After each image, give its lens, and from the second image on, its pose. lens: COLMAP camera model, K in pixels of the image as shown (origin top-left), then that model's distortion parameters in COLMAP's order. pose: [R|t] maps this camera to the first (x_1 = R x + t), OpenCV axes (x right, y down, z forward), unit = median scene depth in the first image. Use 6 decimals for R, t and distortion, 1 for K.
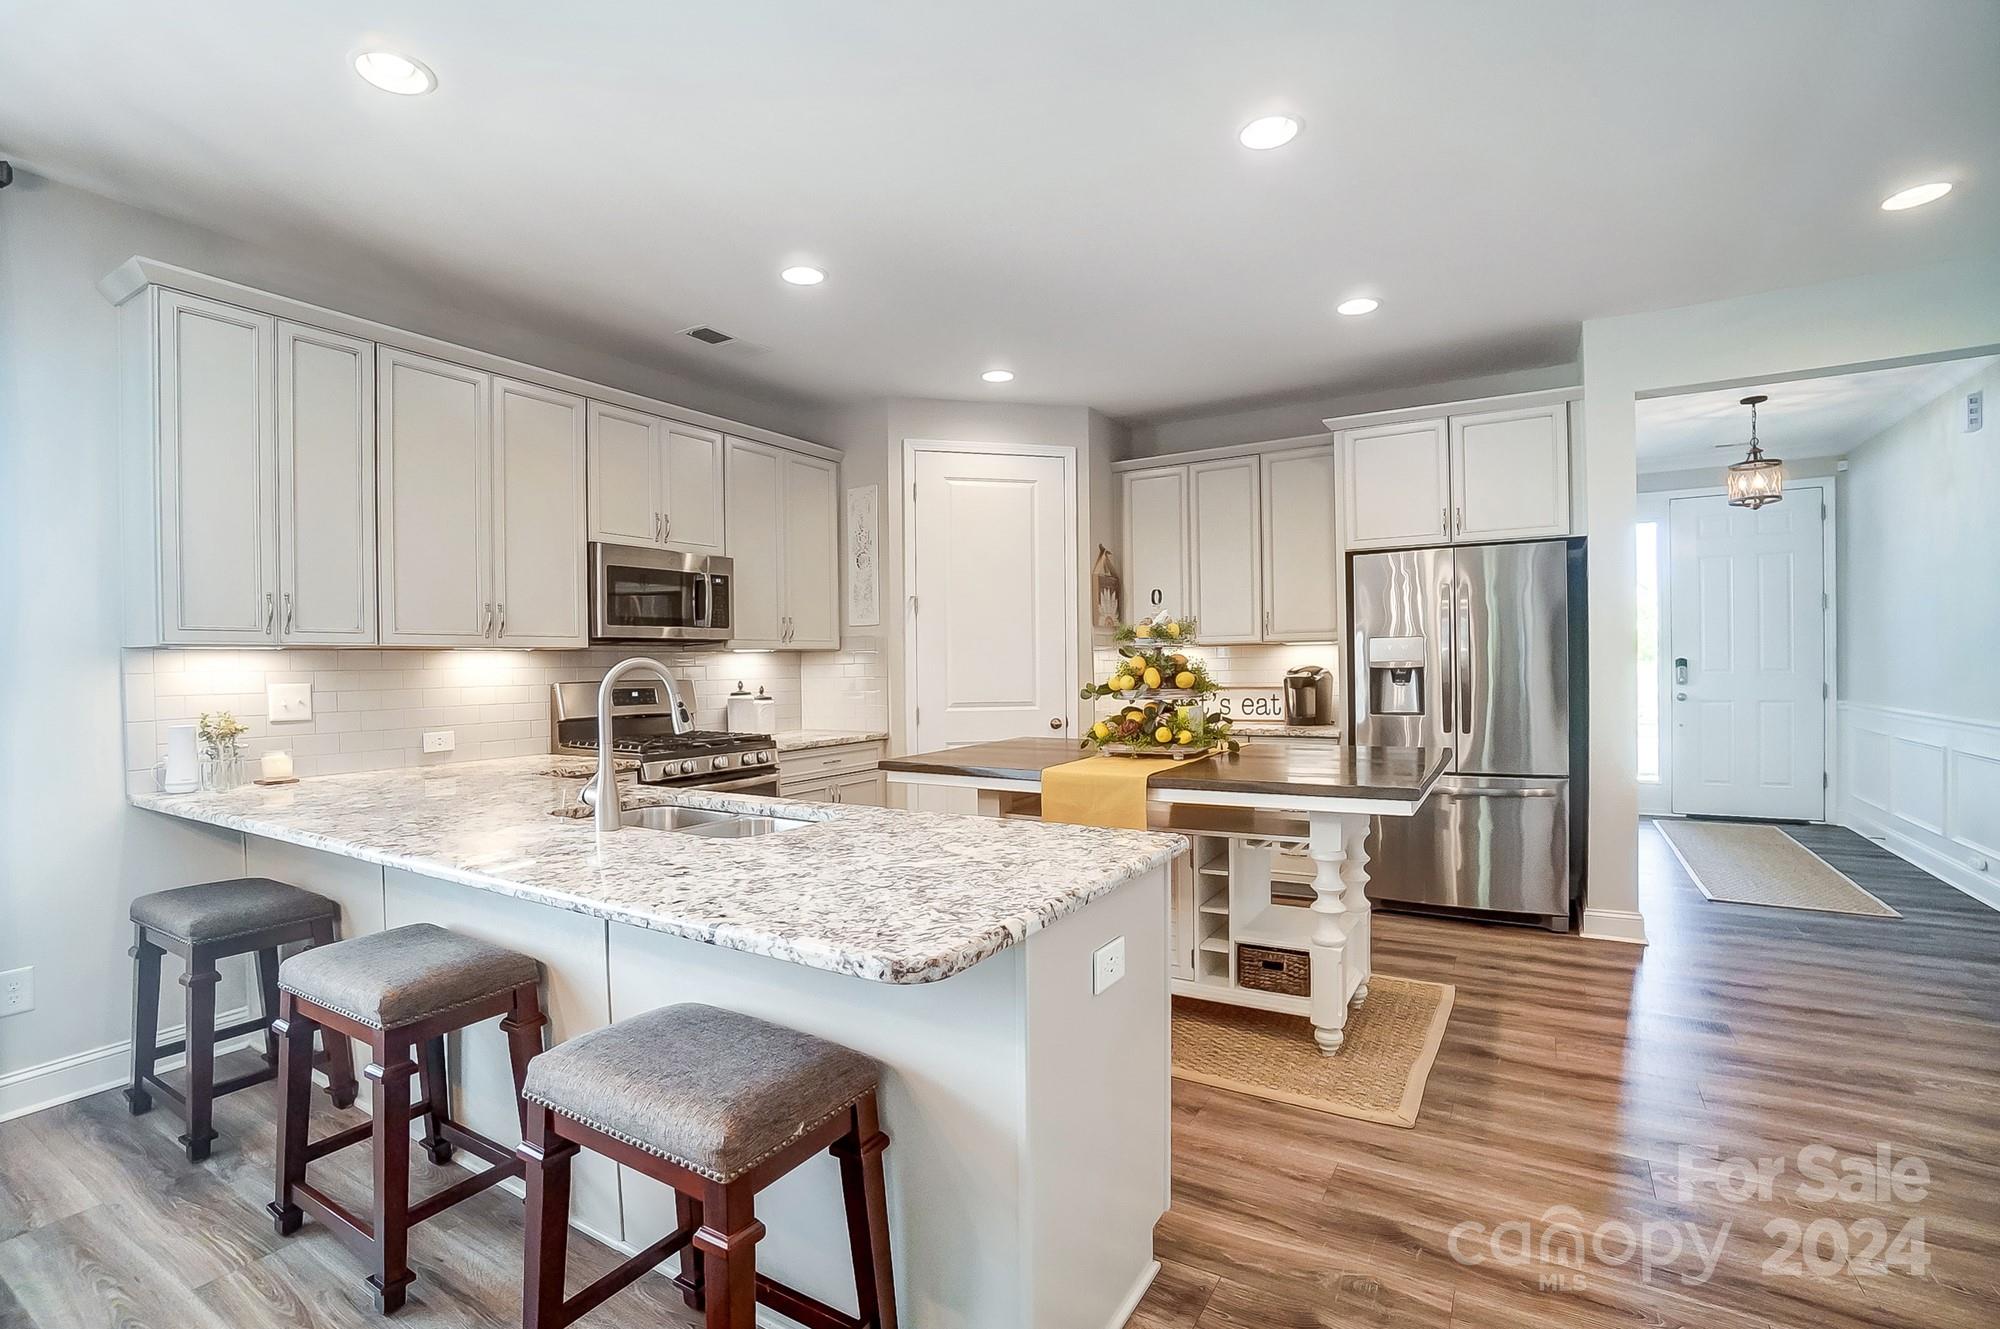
lens RADIAL K [[908.6, 0, 988.5], [0, 908.6, 672.6], [0, 0, 1]] dist [-0.059065, 0.020890]
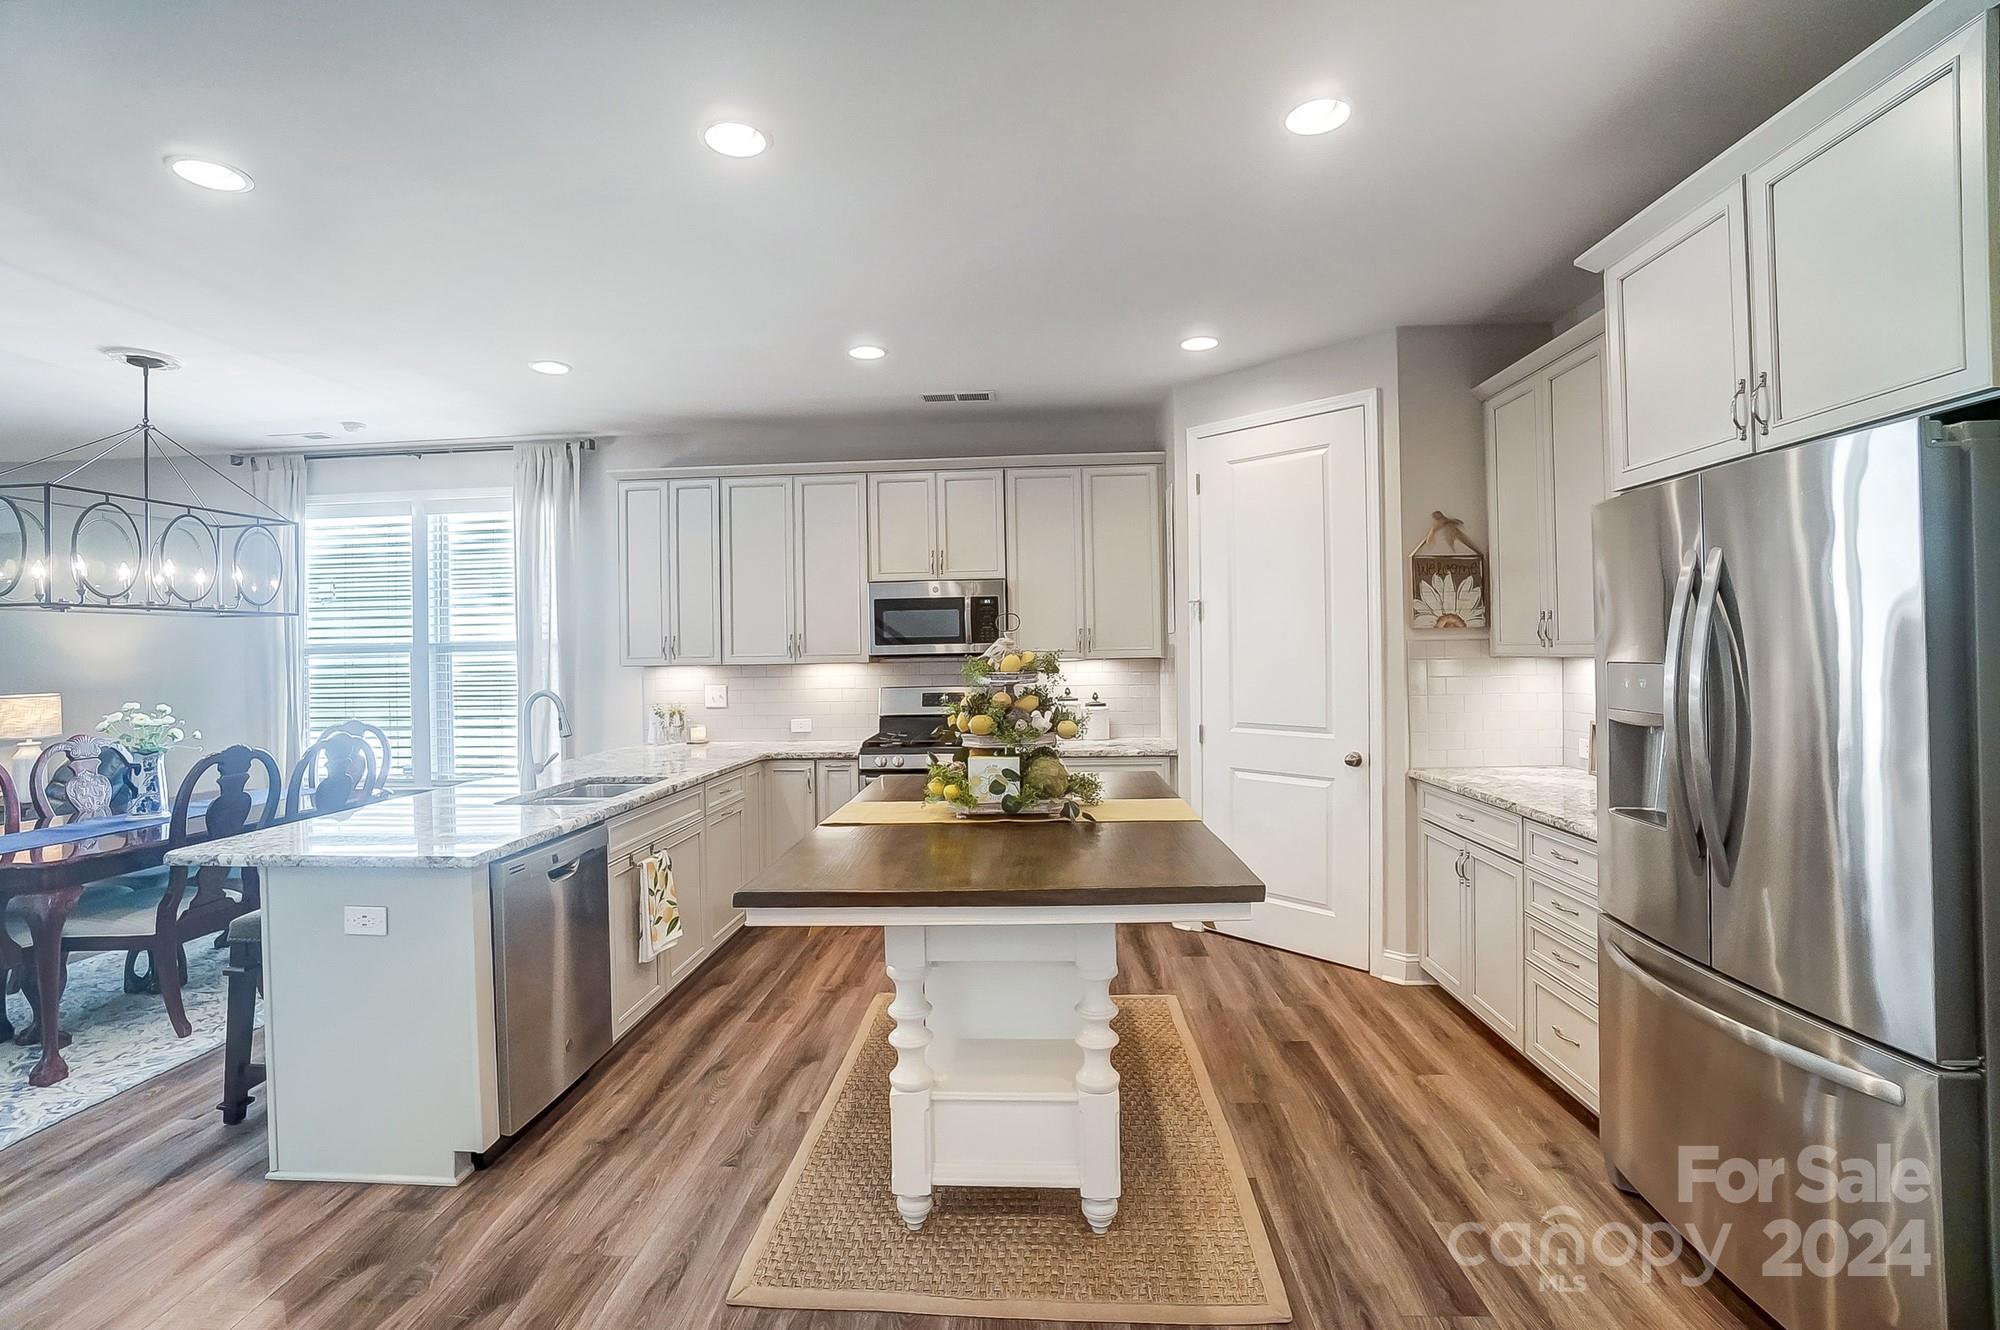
lens RADIAL K [[913.8, 0, 997.2], [0, 913.8, 646.5], [0, 0, 1]] dist [-0.062925, 0.018601]
pose [[0.479031, 0.004413, -0.877787, 0.728995], [0.000543, 0.999986, 0.005324, -0.051775], [0.877798, -0.003028, 0.479022, 0.464577]]
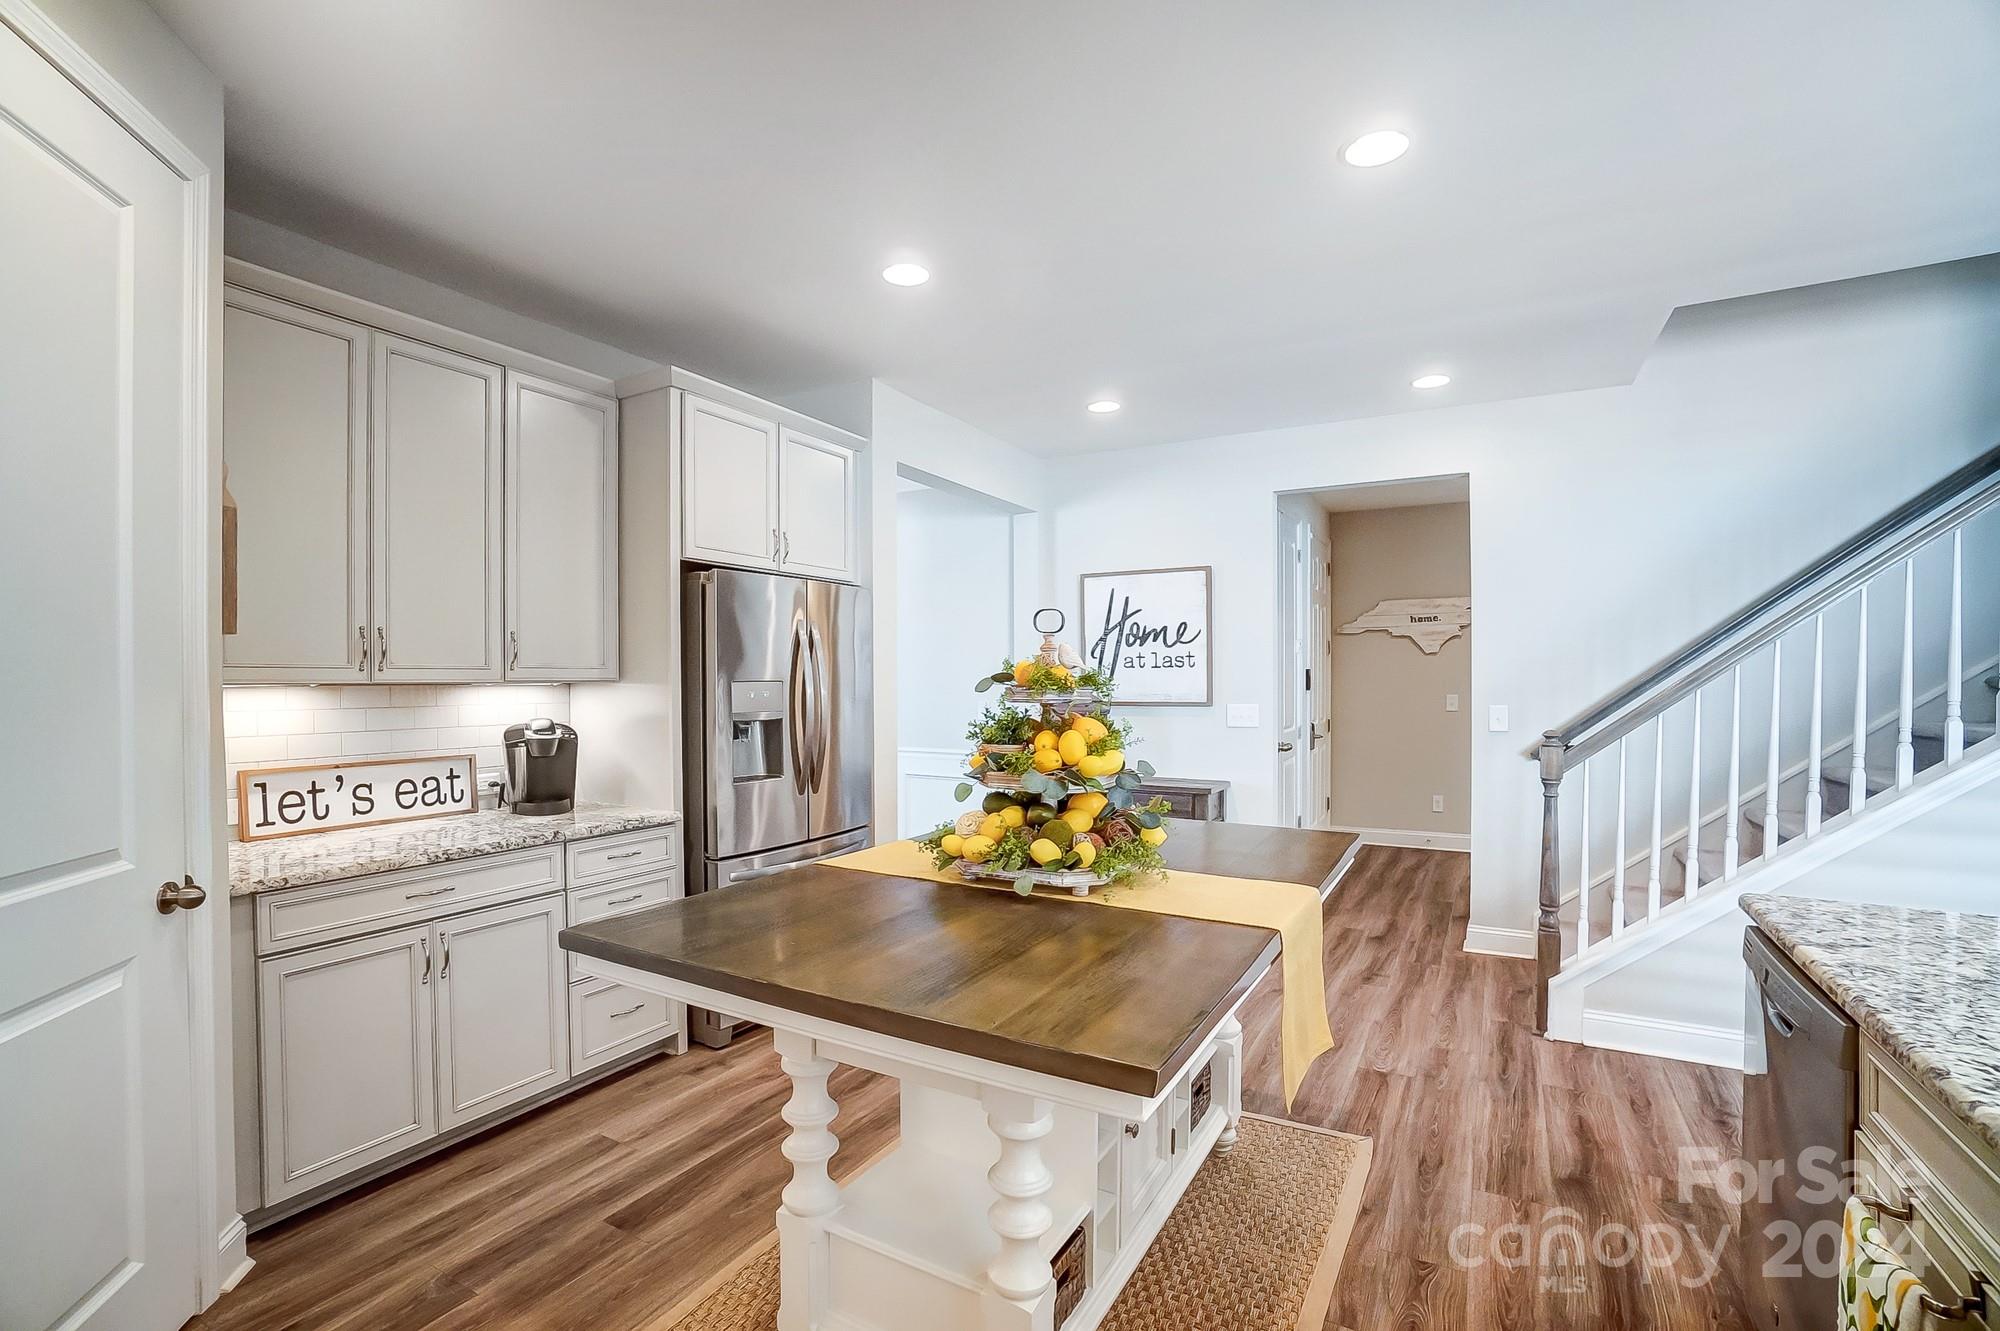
lens RADIAL K [[897.5, 0, 969.7], [0, 897.5, 685.5], [0, 0, 1]] dist [-0.040385, 0.000012]
pose [[-0.013586, 0.009690, 0.999861, -0.342298], [0.011776, 0.999885, -0.009530, -0.026362], [-0.999838, 0.011645, -0.013698, 0.842180]]
